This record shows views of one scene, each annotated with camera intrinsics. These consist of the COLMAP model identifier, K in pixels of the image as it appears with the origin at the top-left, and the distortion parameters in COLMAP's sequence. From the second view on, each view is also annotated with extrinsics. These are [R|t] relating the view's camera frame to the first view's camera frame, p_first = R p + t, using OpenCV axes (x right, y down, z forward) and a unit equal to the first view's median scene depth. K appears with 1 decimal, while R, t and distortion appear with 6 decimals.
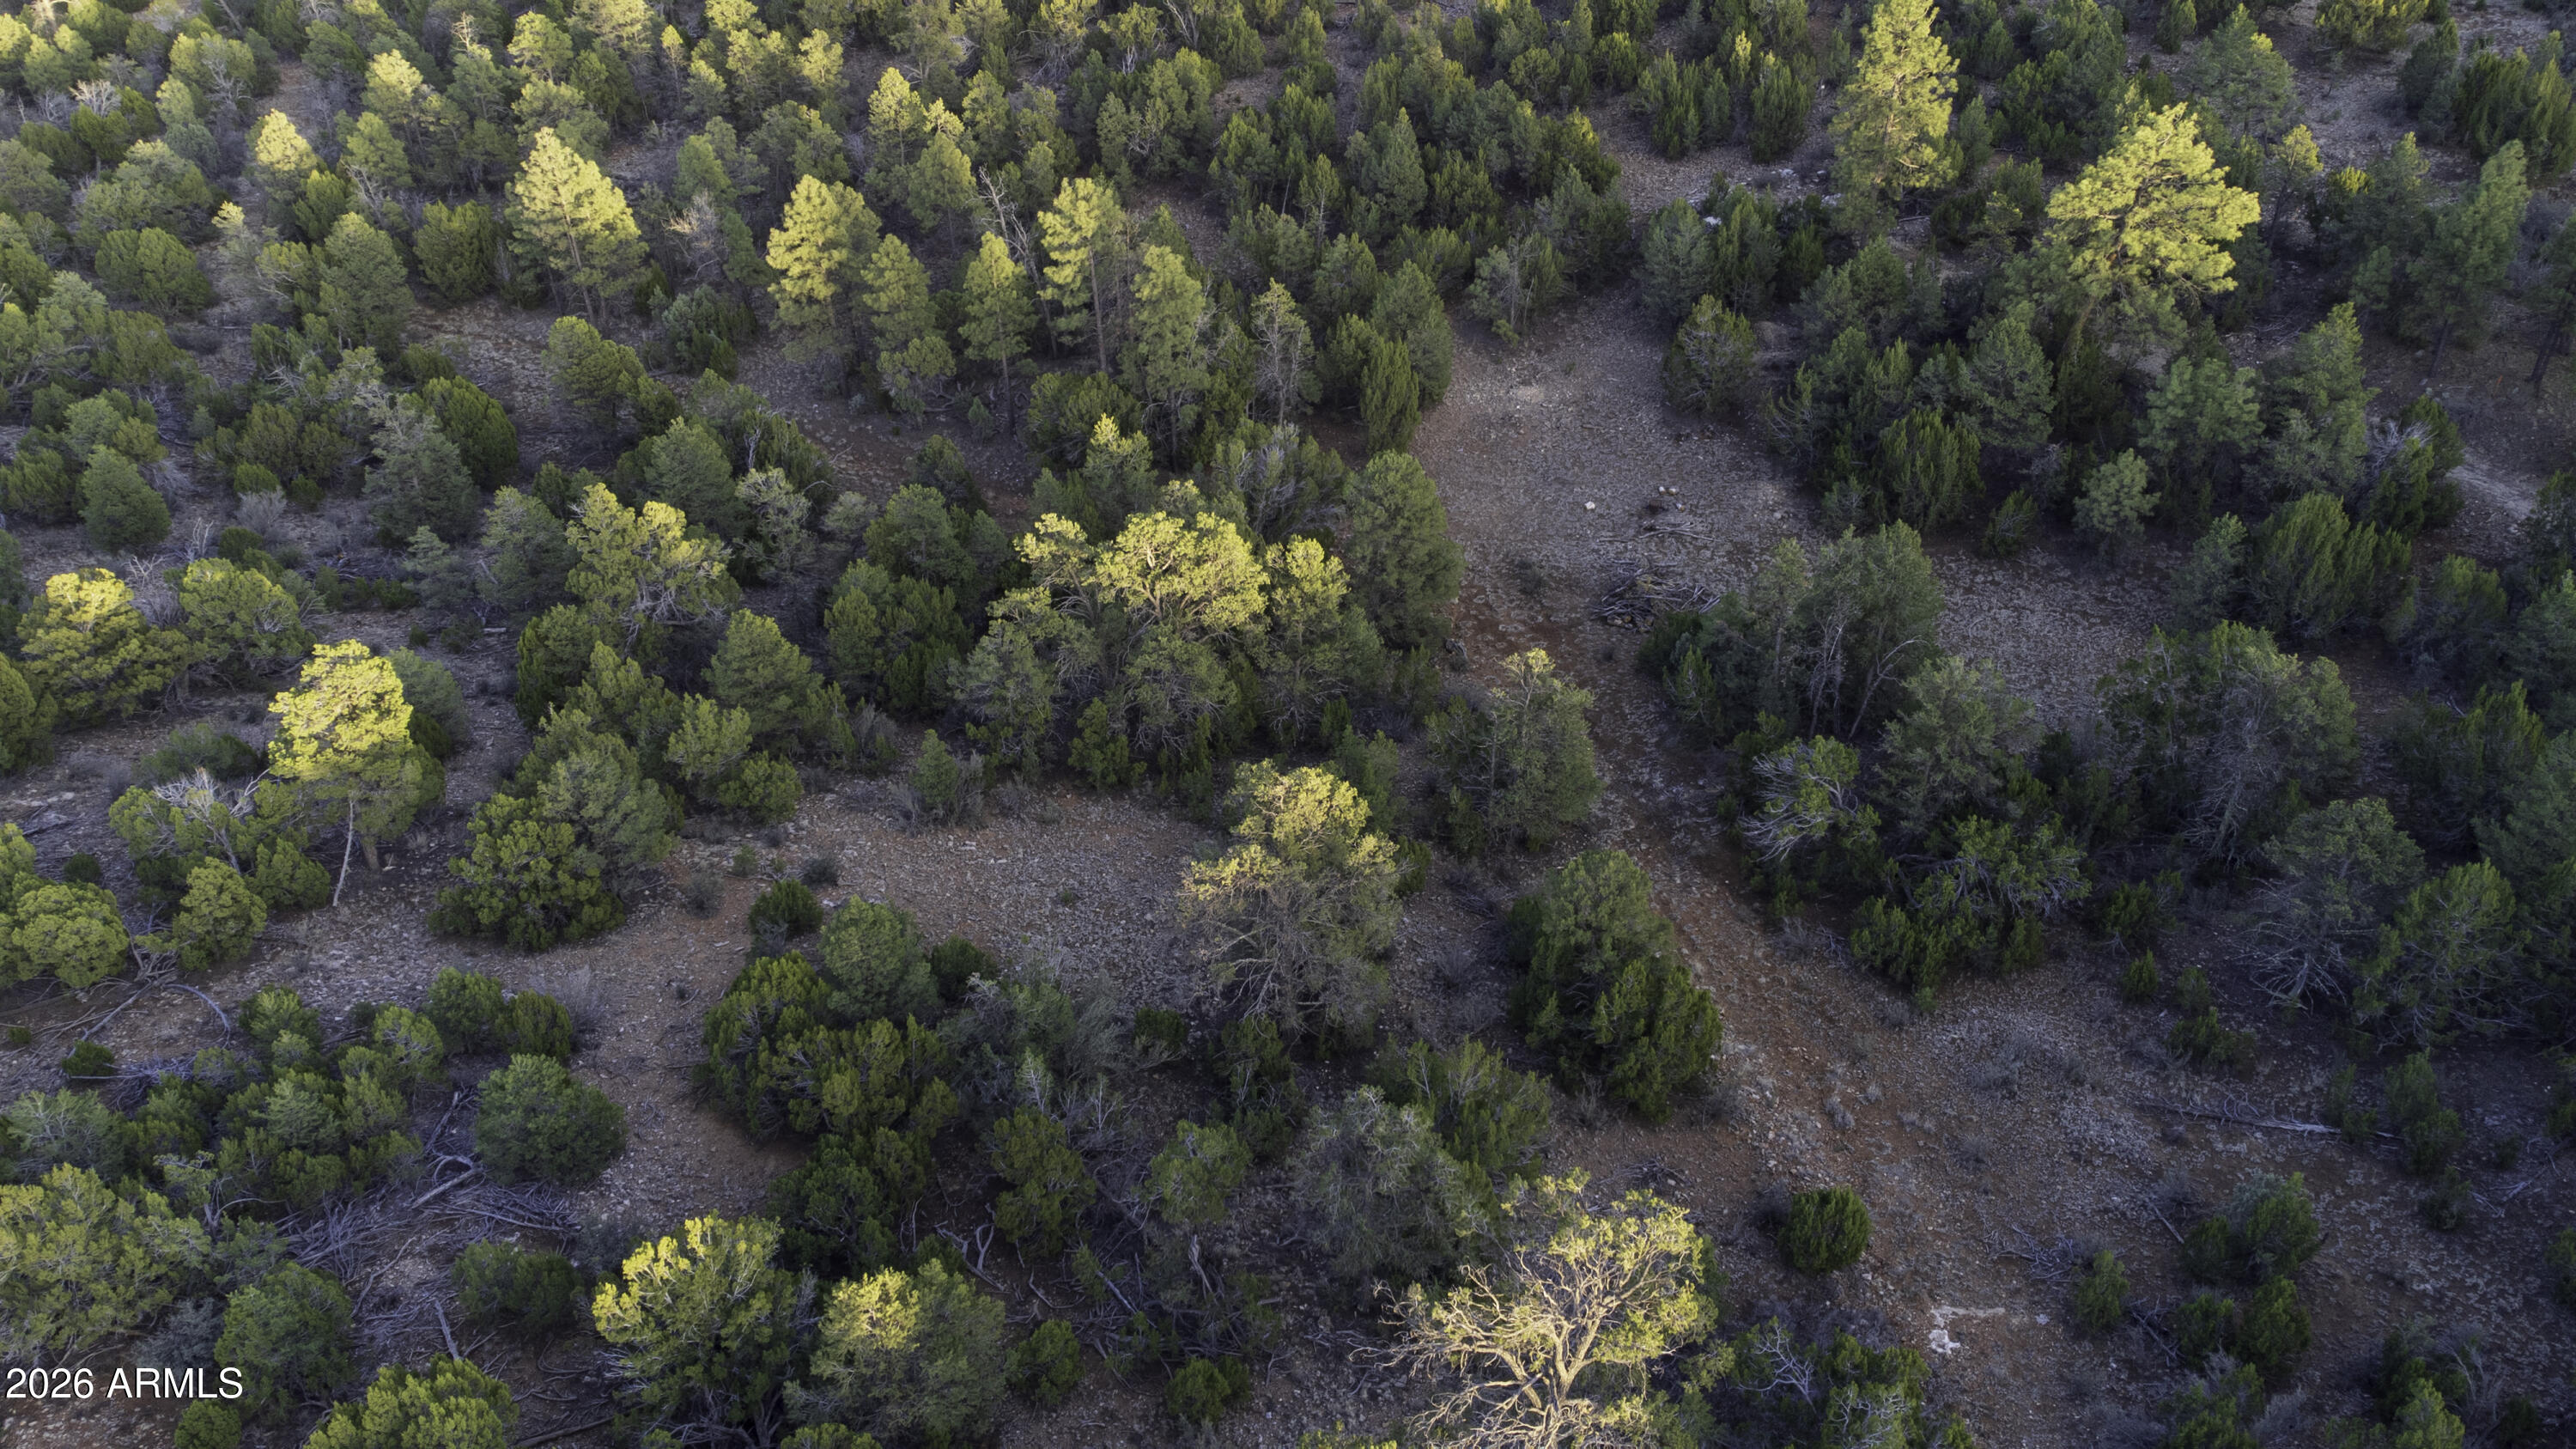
lens RADIAL K [[1901.7, 0, 1288.0], [0, 1901.7, 724.5], [0, 0, 1]] dist [0.021263, 0.046961]
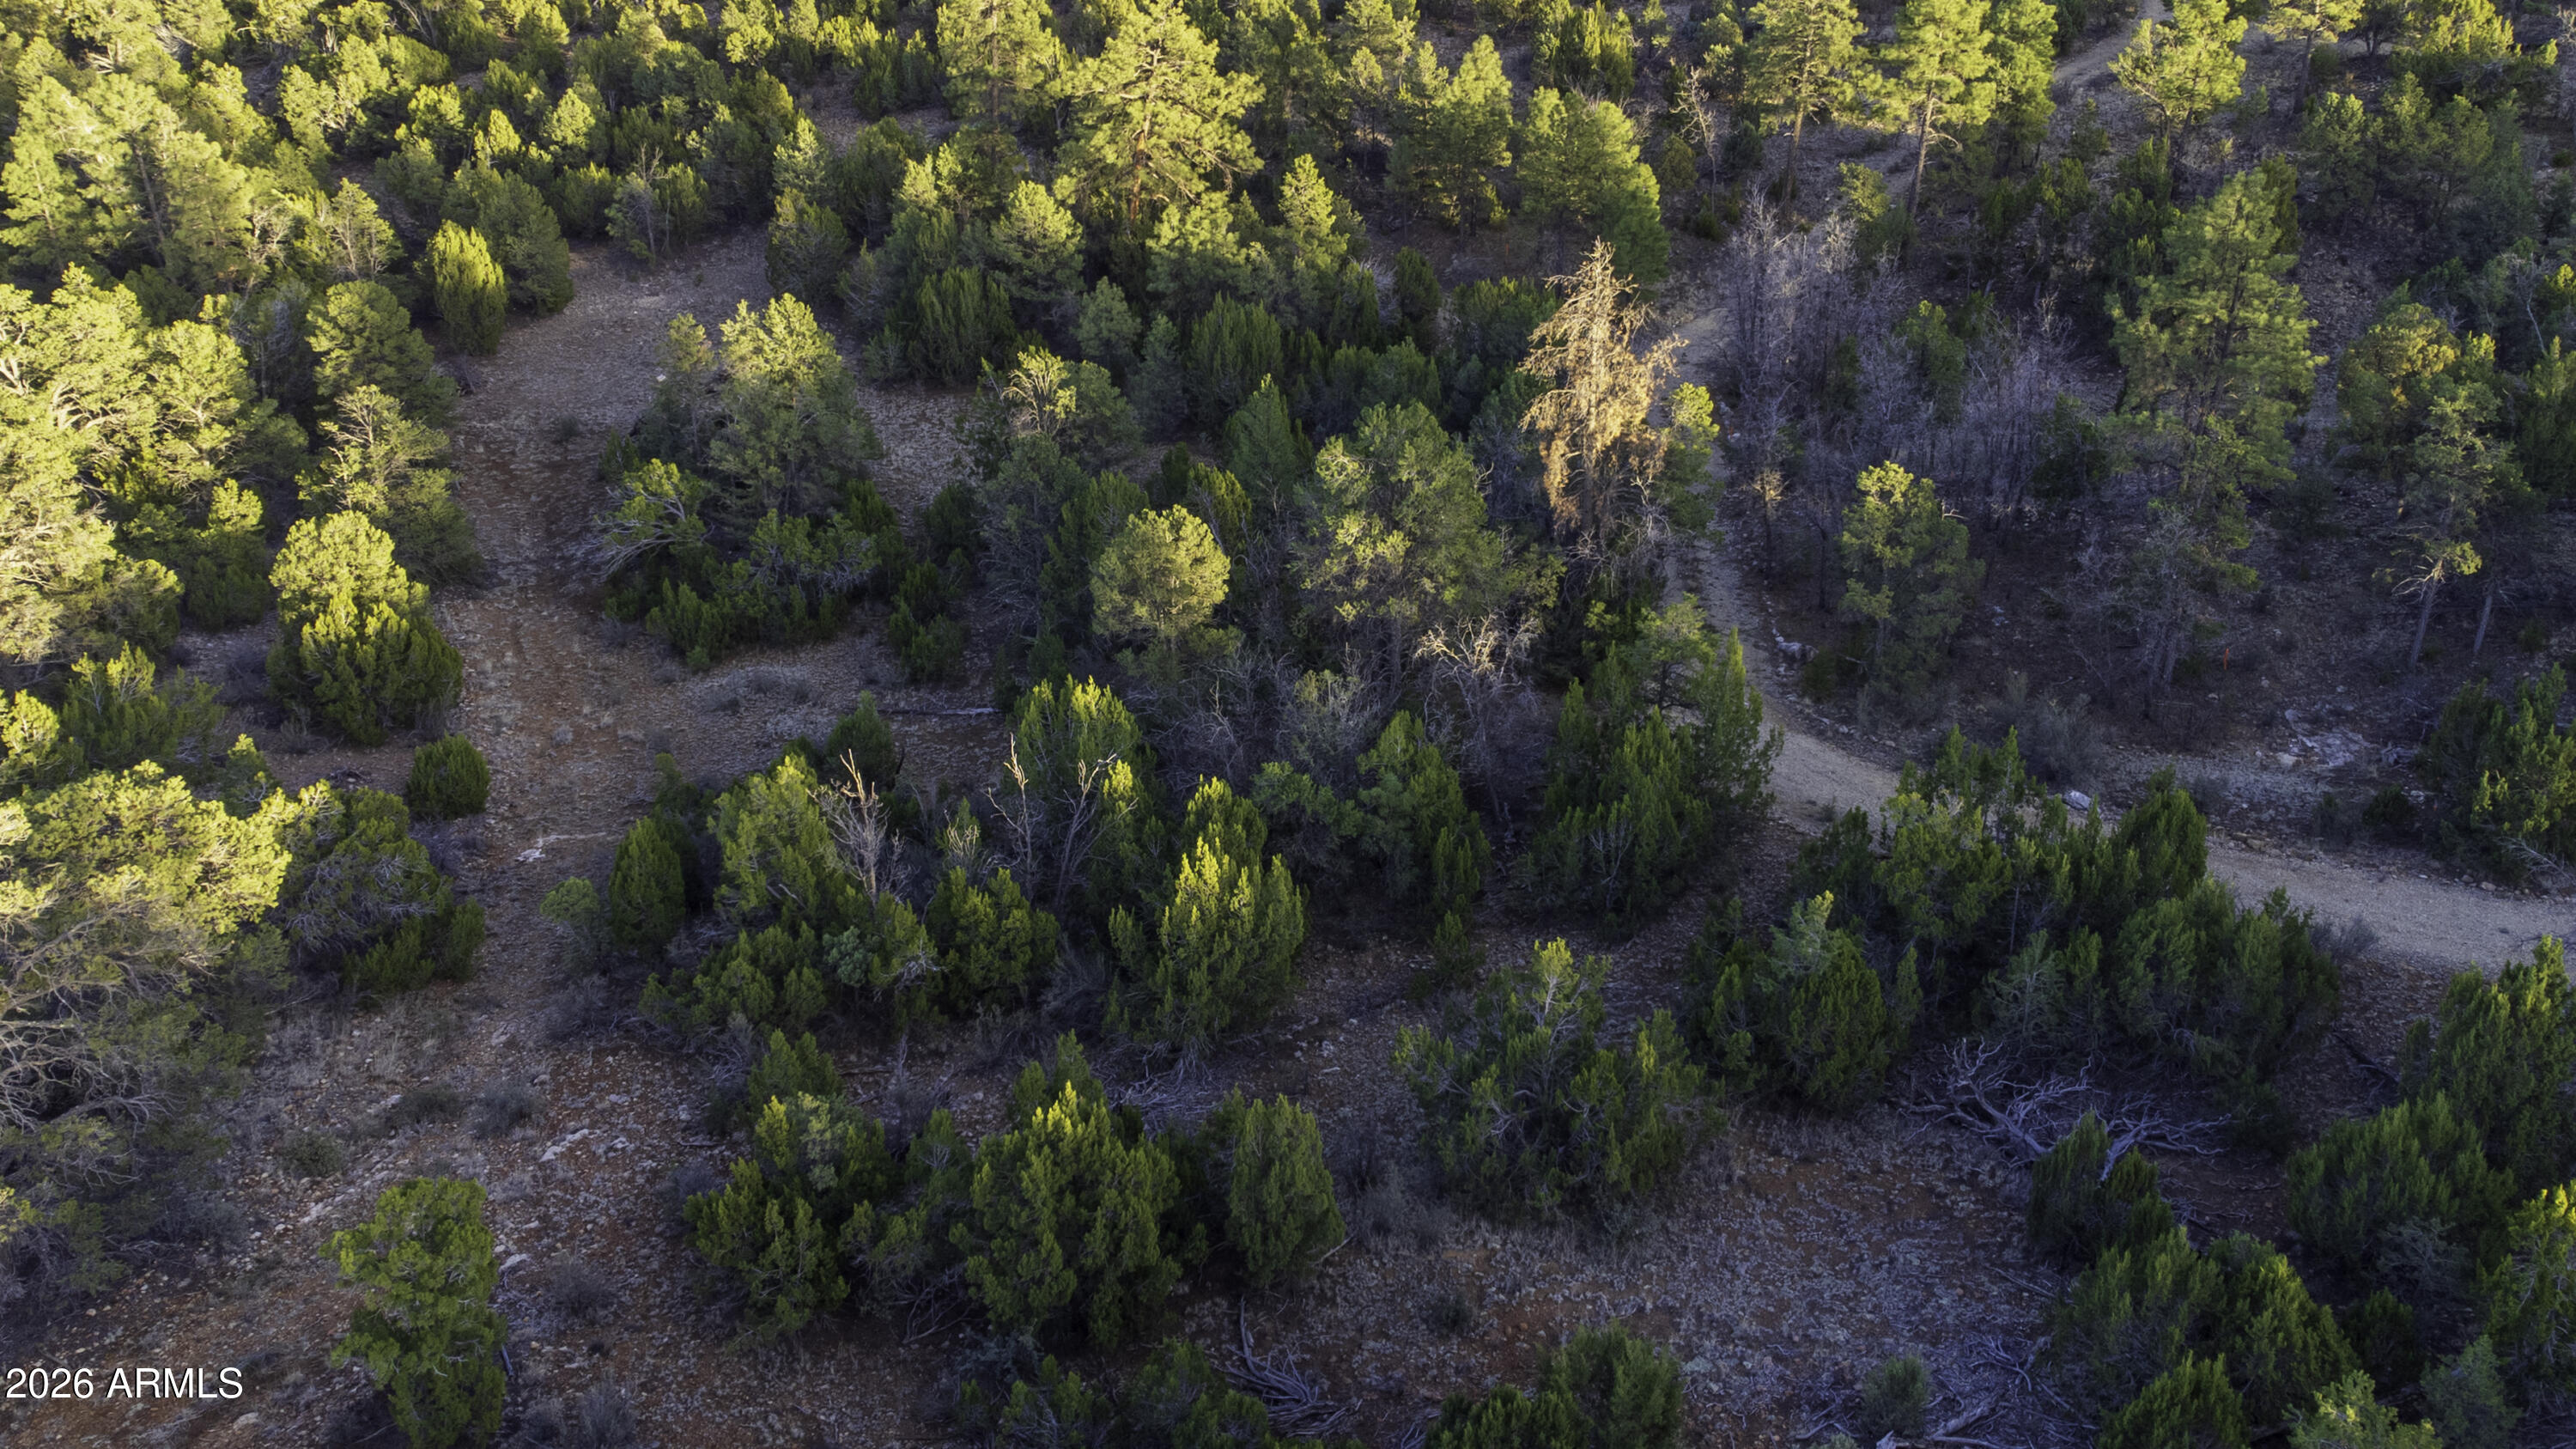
lens RADIAL K [[2148.8, 0, 1279.8], [0, 2148.8, 647.0], [0, 0, 1]] dist [0.000239, 0.101134]
pose [[0.986691, -0.051020, 0.154393, 0.446317], [0.073051, 0.987373, -0.140565, 0.314314], [-0.145272, 0.149973, 0.977959, -0.219157]]
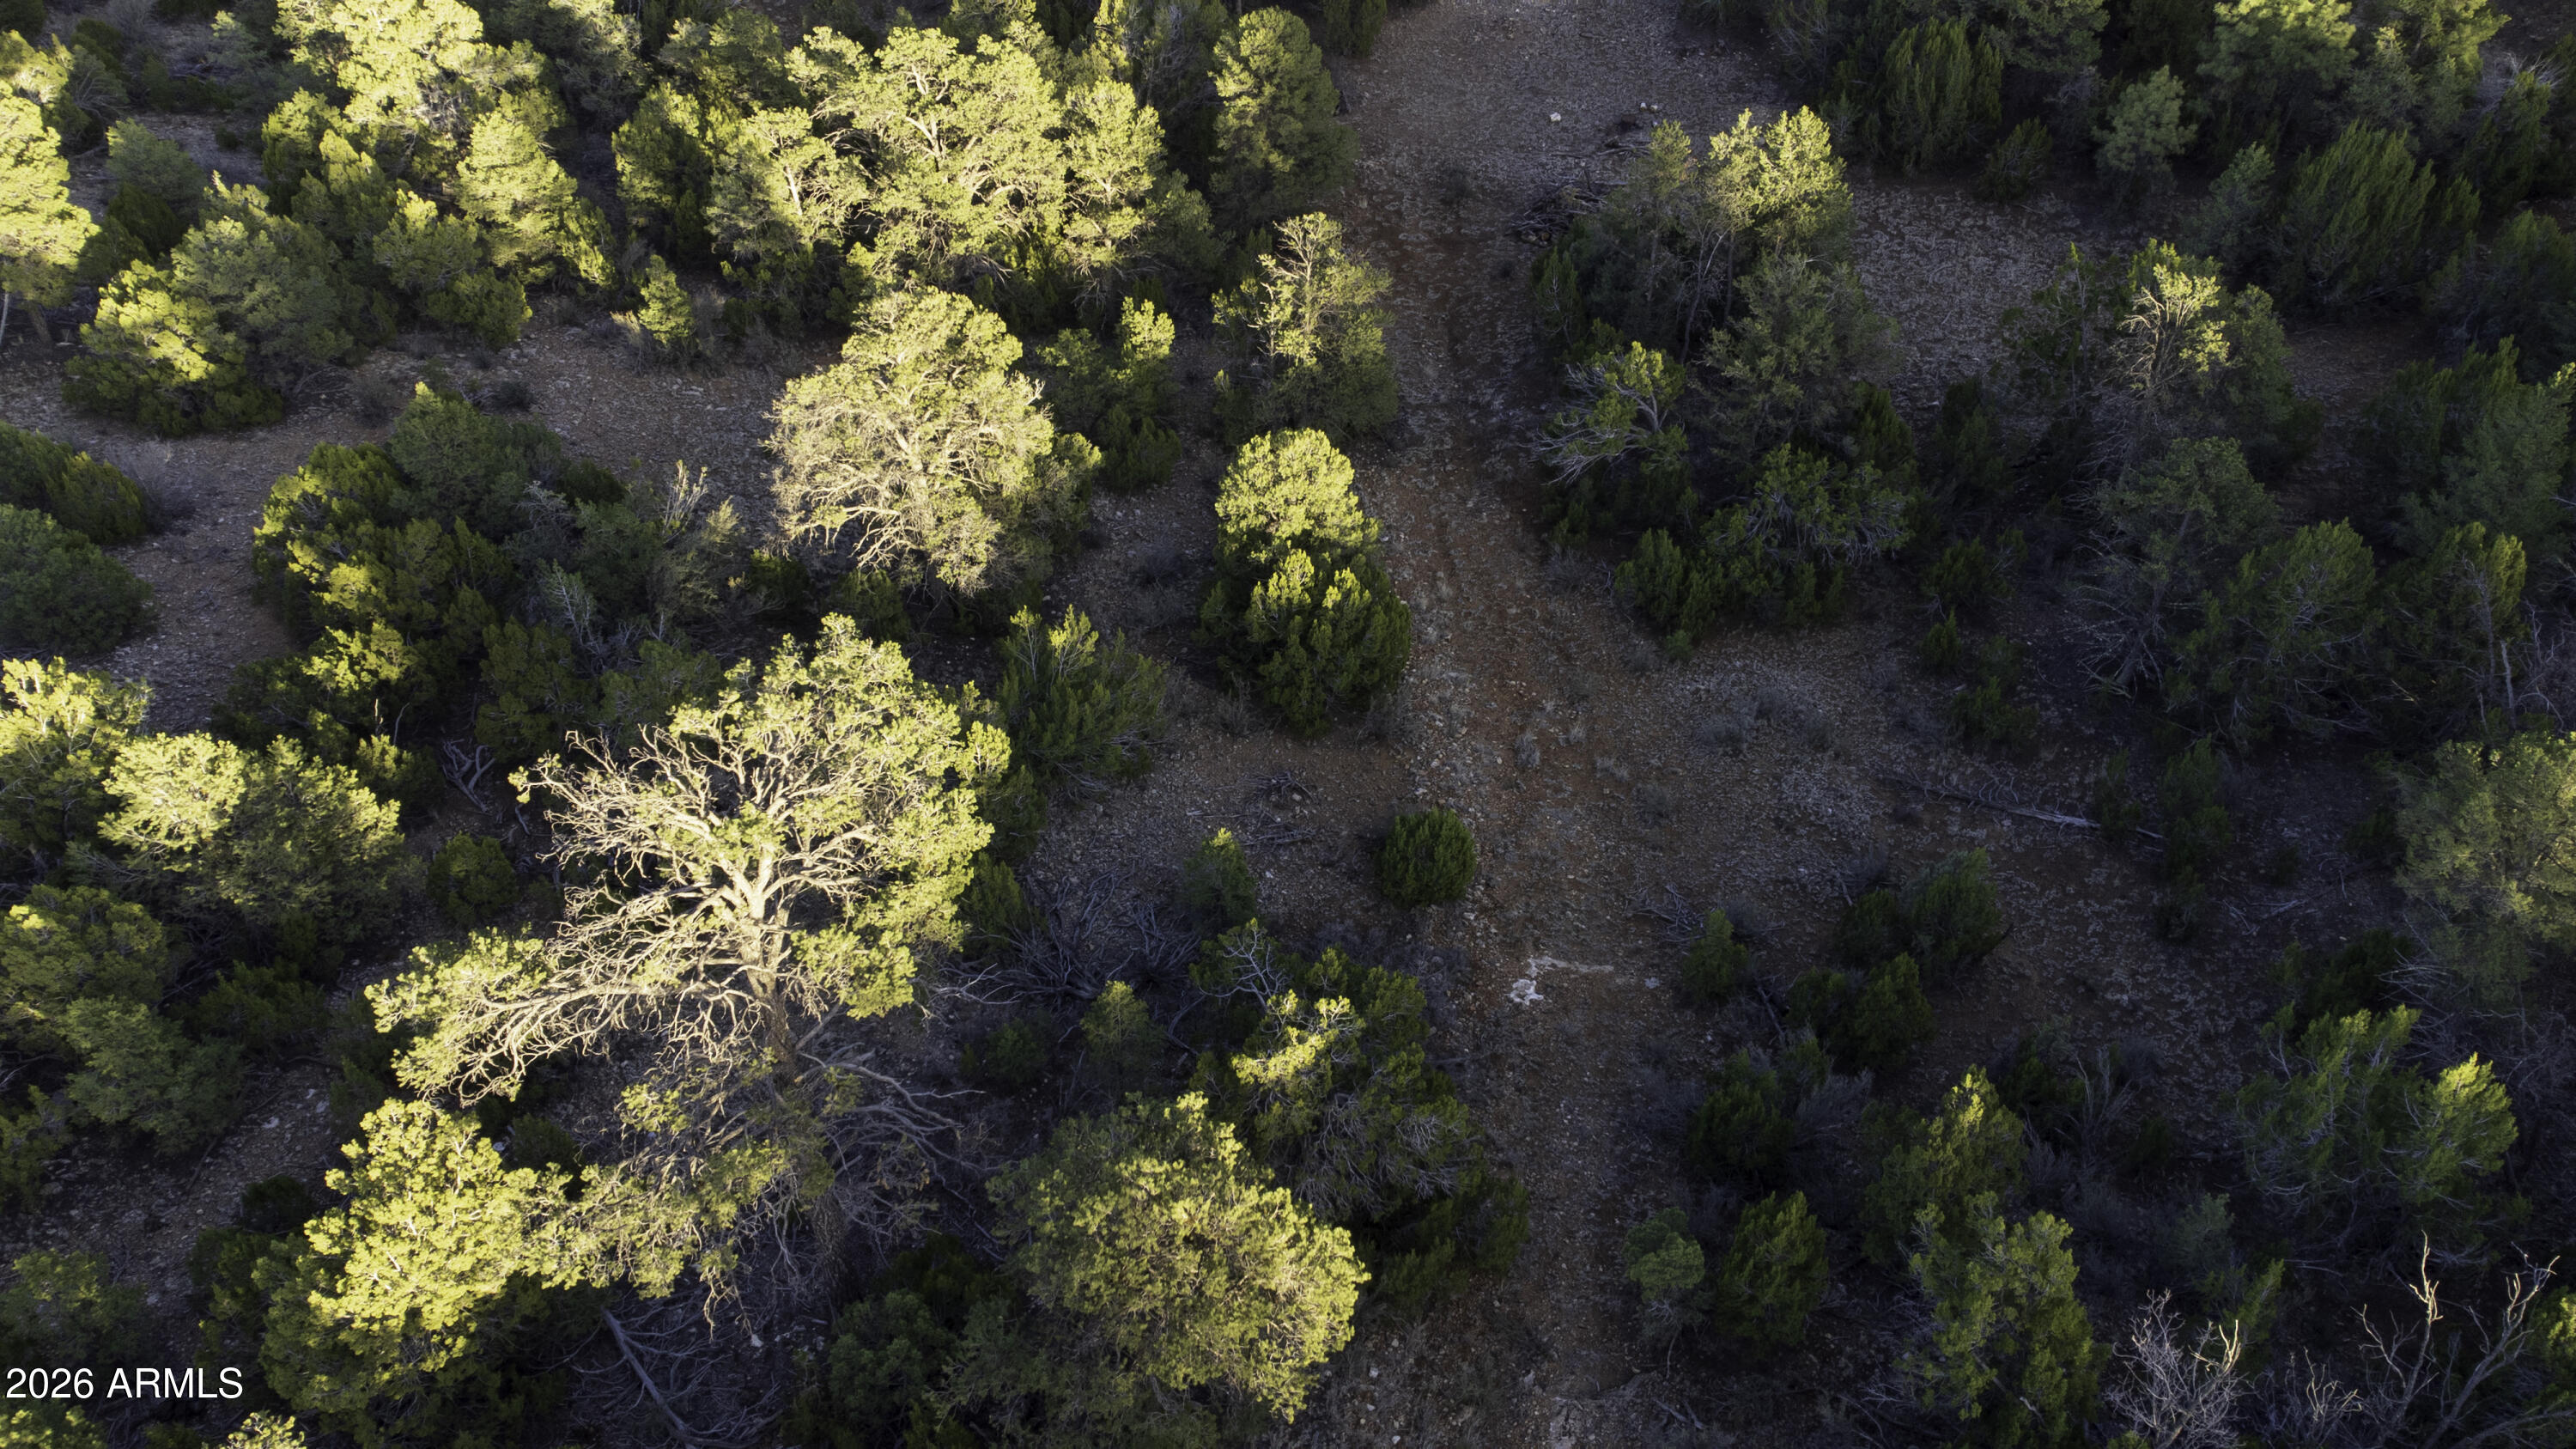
lens RADIAL K [[1897.9, 0, 1288.0], [0, 1897.9, 724.5], [0, 0, 1]] dist [0.027955, 0.047938]
pose [[0.988078, 0.106286, -0.111375, 0.245442], [-0.089941, 0.985669, 0.142712, 0.069340], [0.124947, -0.130994, 0.983478, 0.121424]]
